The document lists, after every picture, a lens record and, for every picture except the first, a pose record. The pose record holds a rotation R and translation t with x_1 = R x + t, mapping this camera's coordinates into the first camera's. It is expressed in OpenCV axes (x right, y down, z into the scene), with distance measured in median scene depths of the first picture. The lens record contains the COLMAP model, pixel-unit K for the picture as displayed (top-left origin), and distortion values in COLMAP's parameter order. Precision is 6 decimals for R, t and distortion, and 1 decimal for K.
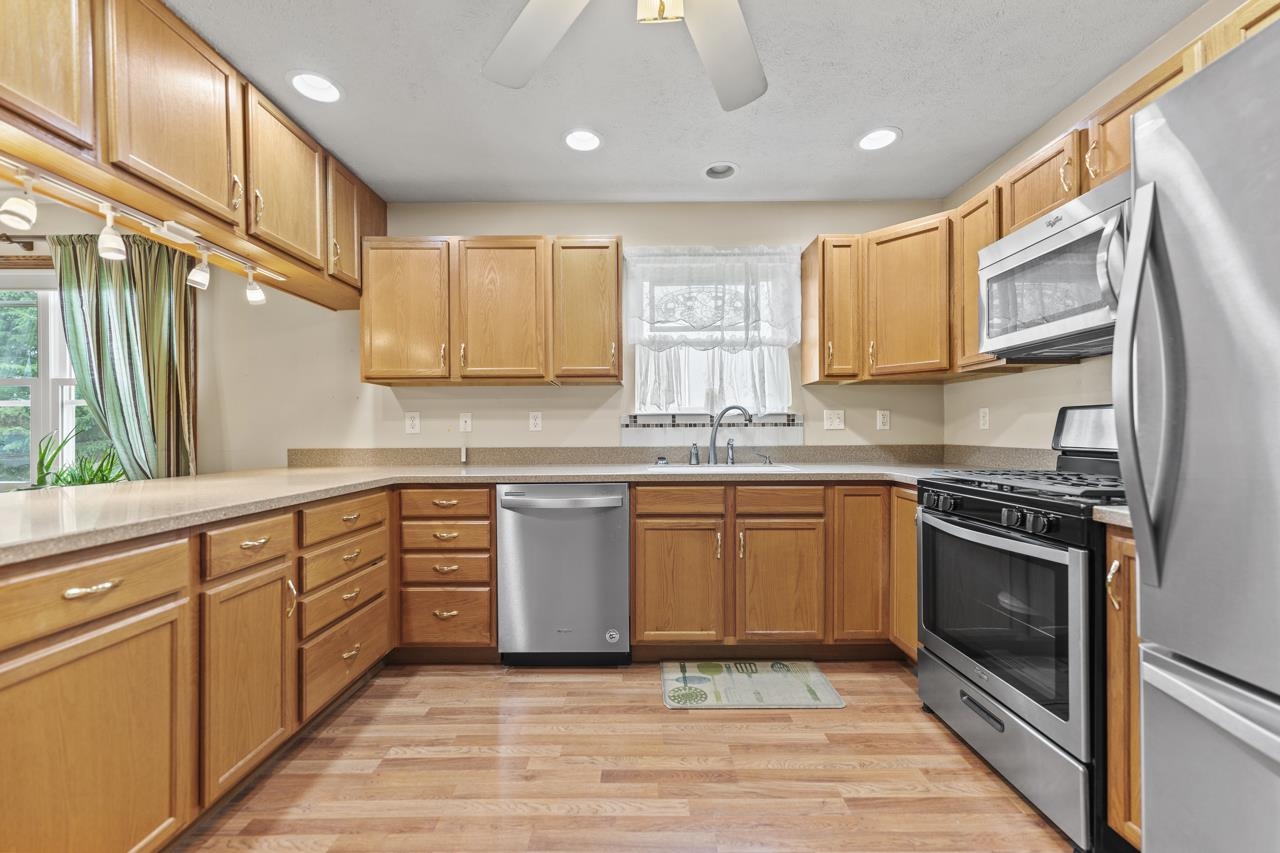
lens RADIAL K [[536.3, 0, 639.0], [0, 536.3, 430.9], [0, 0, 1]] dist [-0.000072, -0.000073]
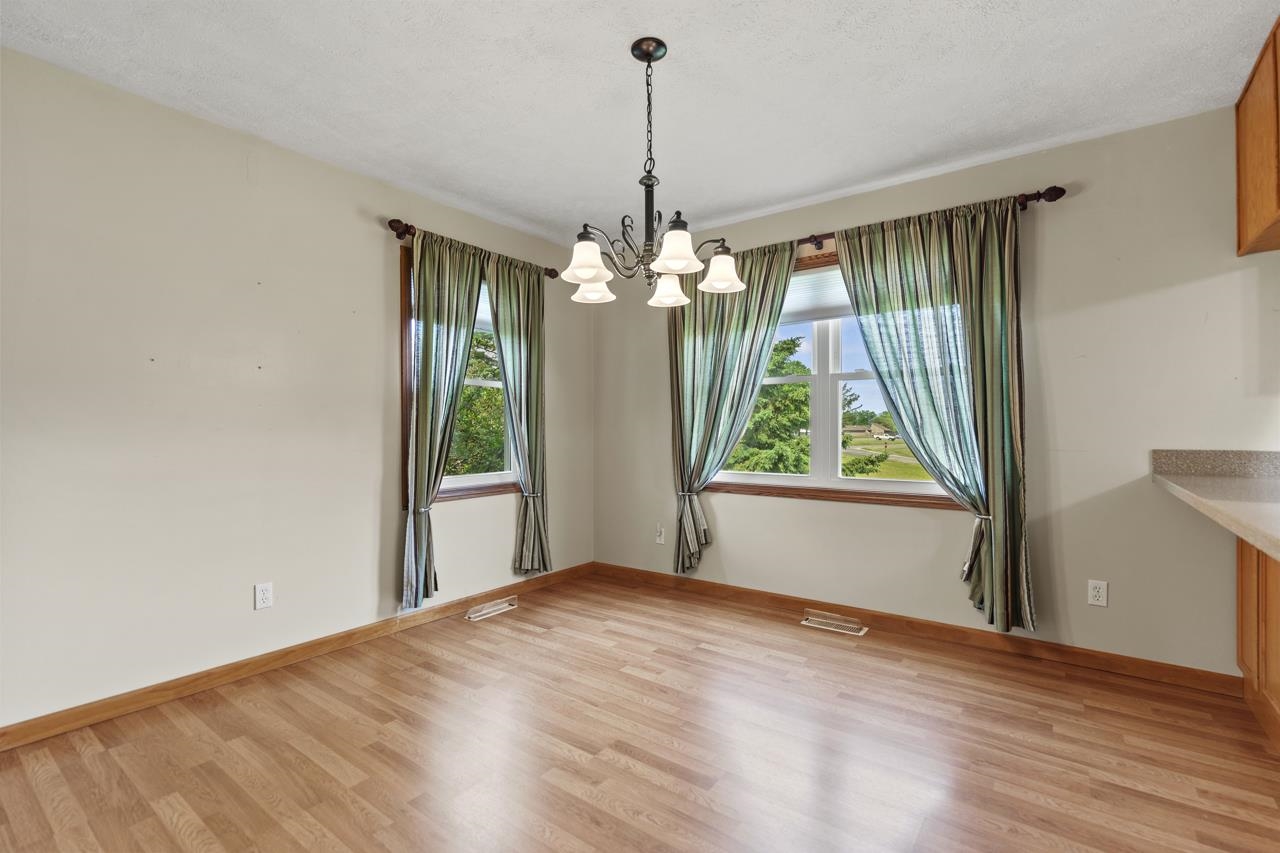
lens RADIAL K [[561.3, 0, 639.7], [0, 561.3, 433.3], [0, 0, 1]] dist [0.002882, -0.000580]
pose [[0.809515, 0.003043, -0.587092, -0.780506], [0.001540, 0.999972, 0.007307, 0.003039], [0.587098, -0.006819, 0.809487, -0.062878]]
